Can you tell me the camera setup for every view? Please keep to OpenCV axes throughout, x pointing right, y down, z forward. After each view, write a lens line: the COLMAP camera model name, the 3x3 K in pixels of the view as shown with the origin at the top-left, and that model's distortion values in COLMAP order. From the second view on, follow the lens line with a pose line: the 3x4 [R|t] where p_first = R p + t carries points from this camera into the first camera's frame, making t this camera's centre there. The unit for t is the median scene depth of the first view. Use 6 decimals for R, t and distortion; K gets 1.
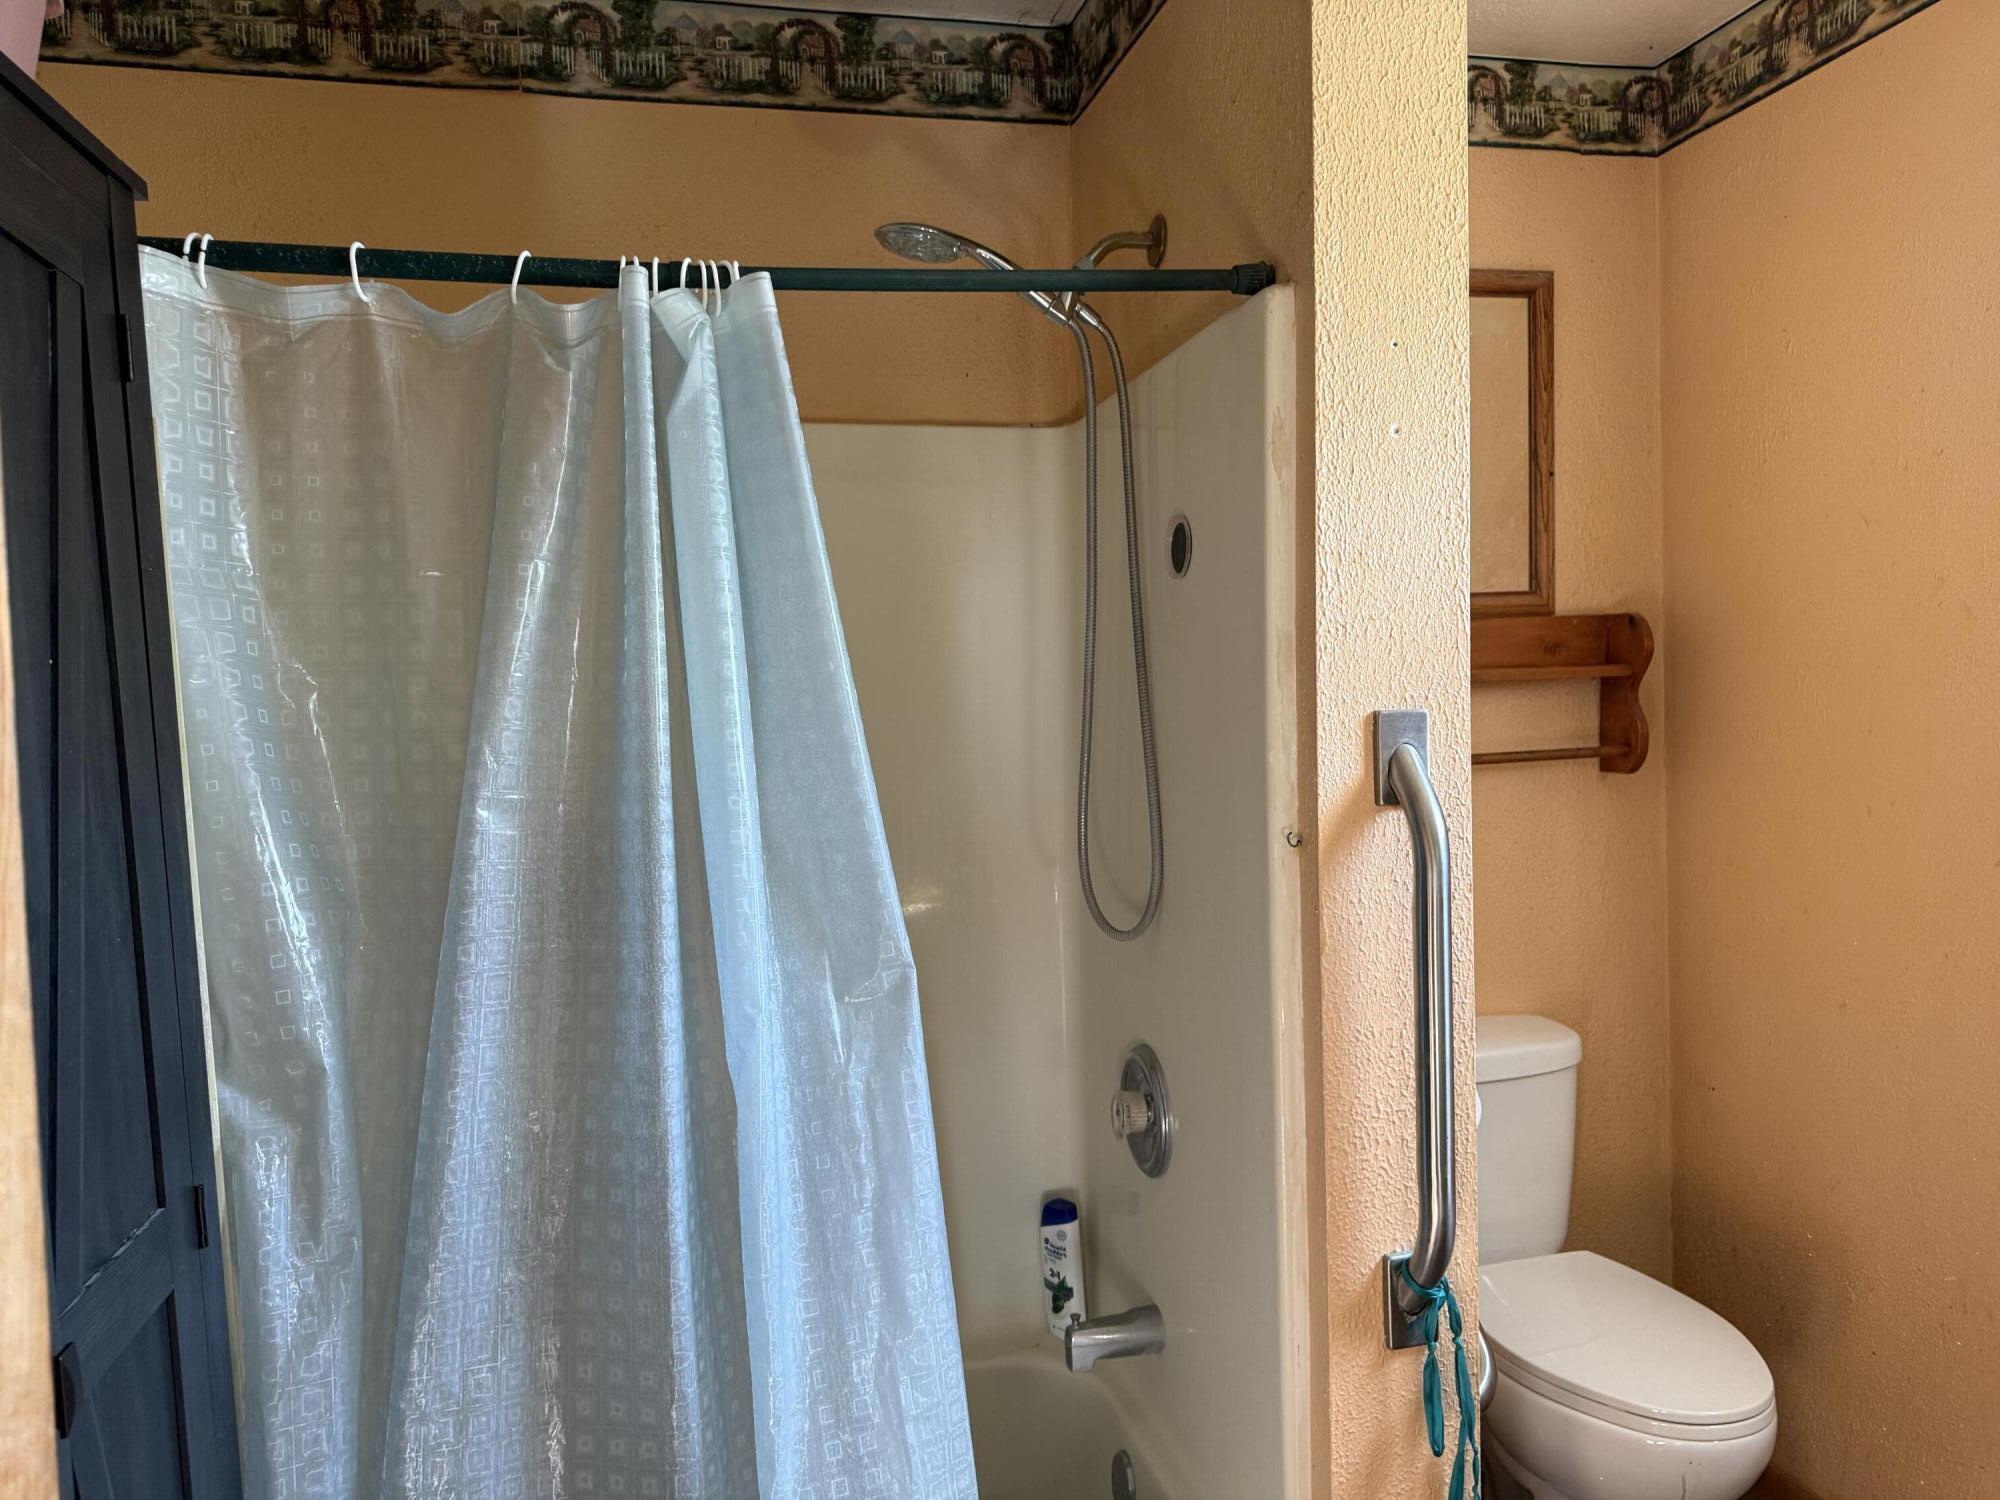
lens RADIAL K [[1428.8, 0, 998.1], [0, 1428.8, 735.5], [0, 0, 1]] dist [0.074177, -0.090626]
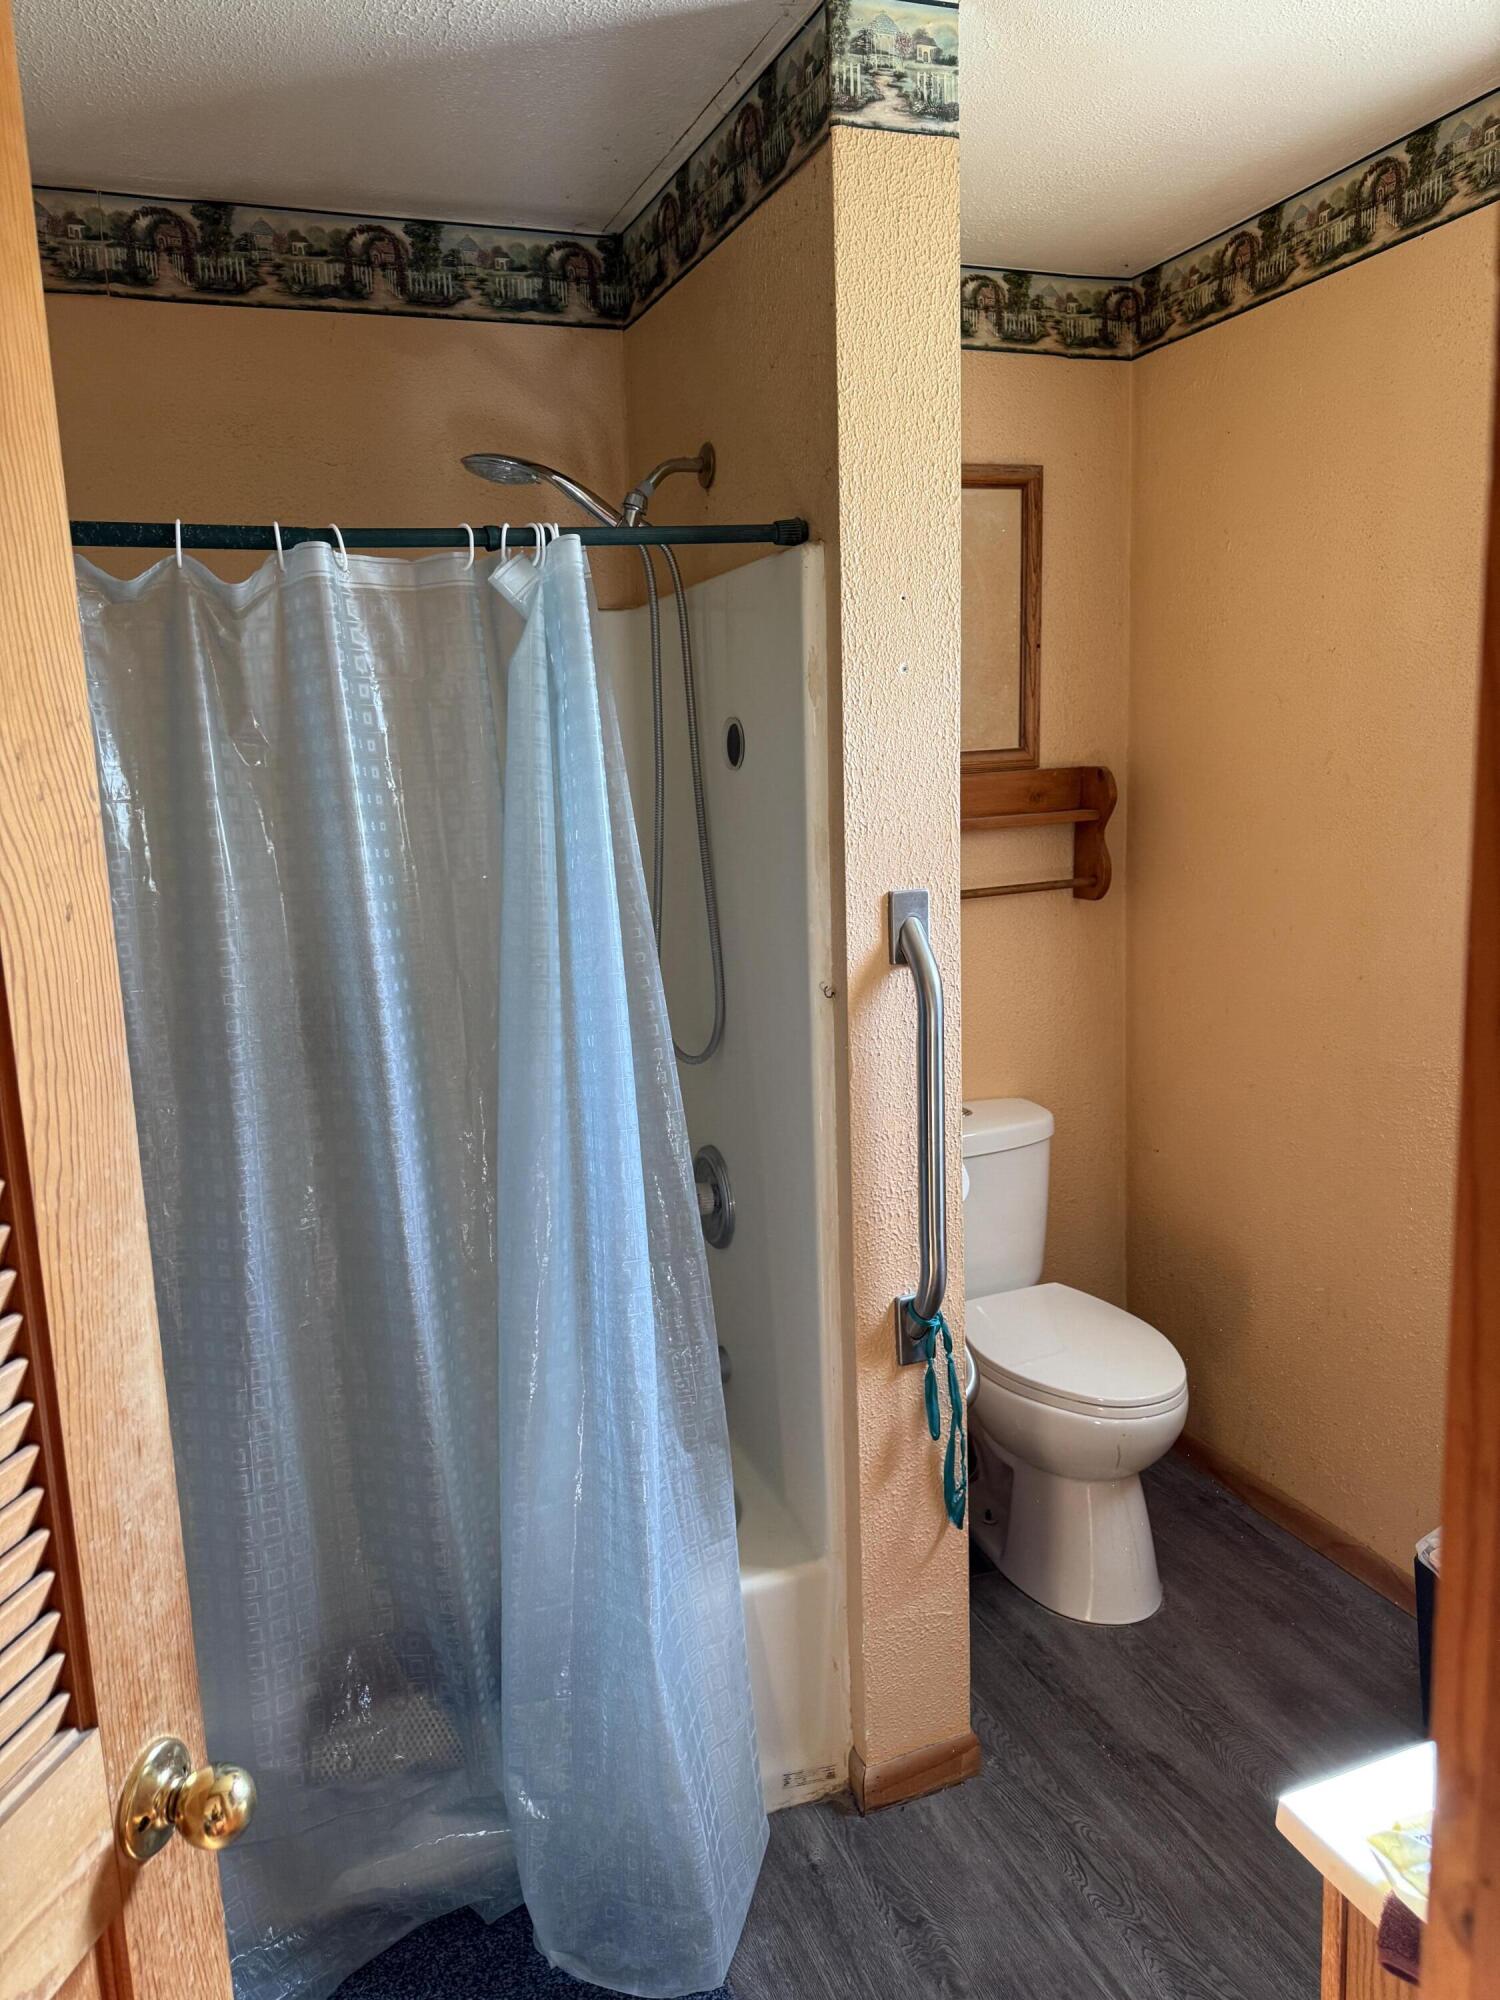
lens RADIAL K [[1428.8, 0, 736.2], [0, 1428.8, 995.3], [0, 0, 1]] dist [0.074177, -0.090626]
pose [[0.989713, -0.033544, 0.139076, -0.039404], [0.015491, 0.991536, 0.128906, -0.066899], [-0.142223, -0.125425, 0.981856, -0.181856]]
